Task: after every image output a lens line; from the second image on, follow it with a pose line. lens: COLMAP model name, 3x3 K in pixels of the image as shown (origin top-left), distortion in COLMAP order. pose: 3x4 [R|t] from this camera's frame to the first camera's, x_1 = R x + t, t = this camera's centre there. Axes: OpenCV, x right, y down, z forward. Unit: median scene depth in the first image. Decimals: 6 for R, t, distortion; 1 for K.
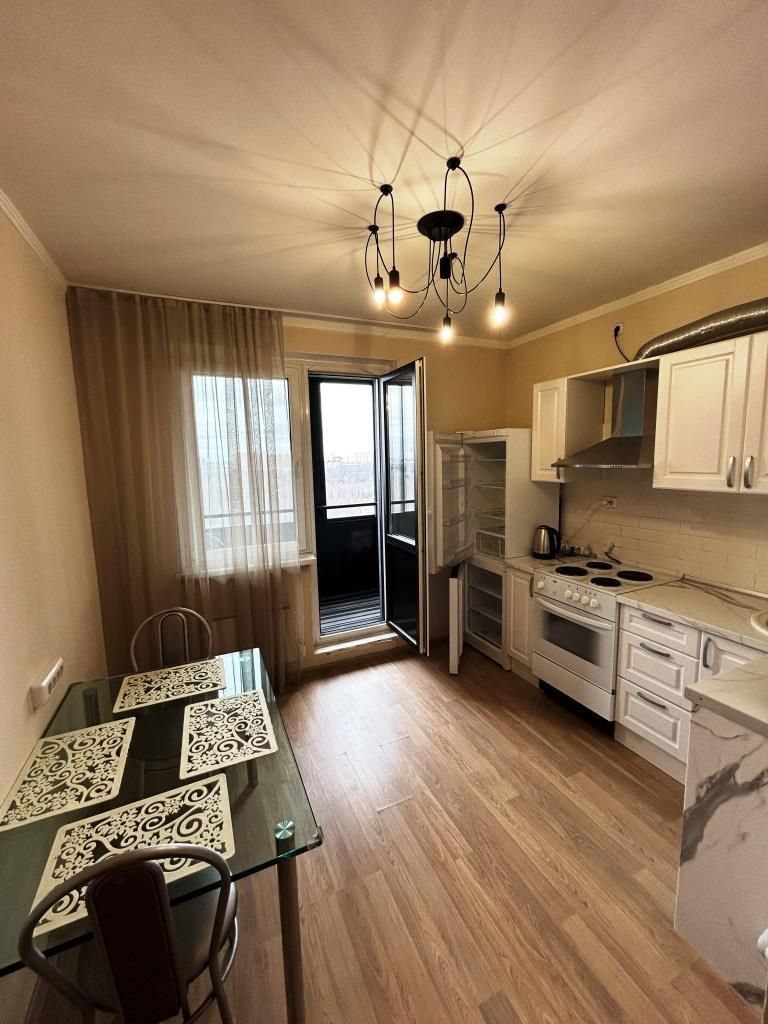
lens RADIAL K [[412.7, 0, 383.5], [0, 412.7, 508.9], [0, 0, 1]] dist [0.002047, -0.000099]
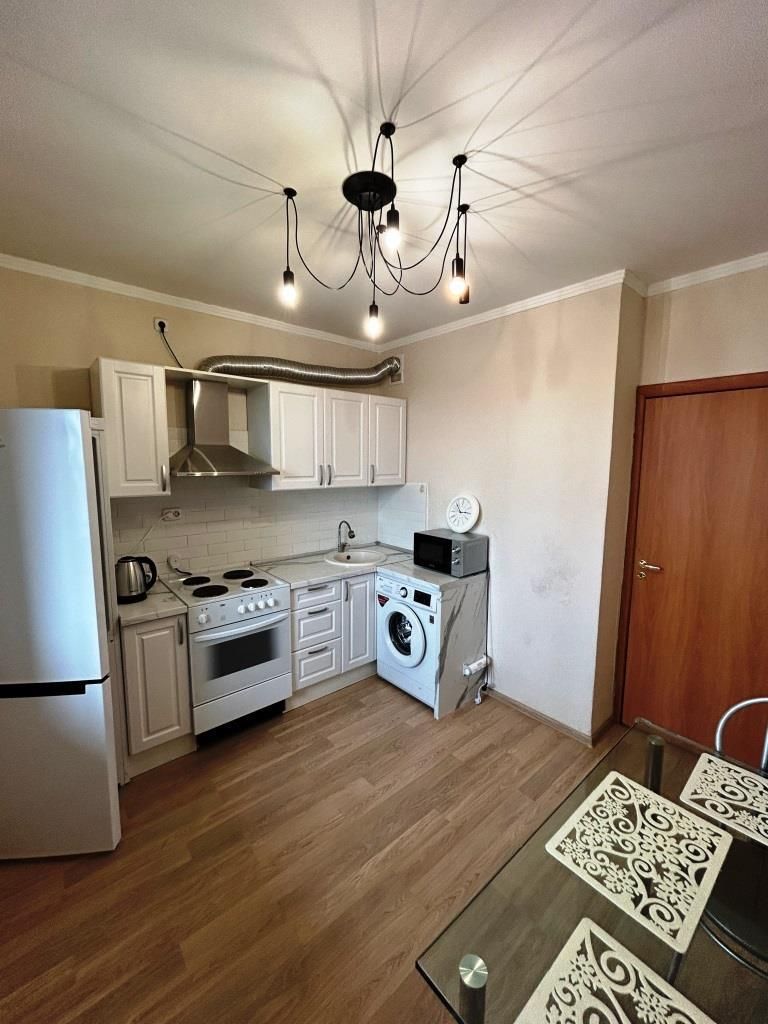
lens RADIAL K [[412.7, 0, 383.9], [0, 412.7, 509.2], [0, 0, 1]] dist [0.002047, -0.000099]
pose [[-0.279626, -0.091659, 0.955724, -0.854289], [0.117754, 0.984643, 0.128885, -0.166807], [-0.952861, 0.148580, -0.264539, 1.480655]]
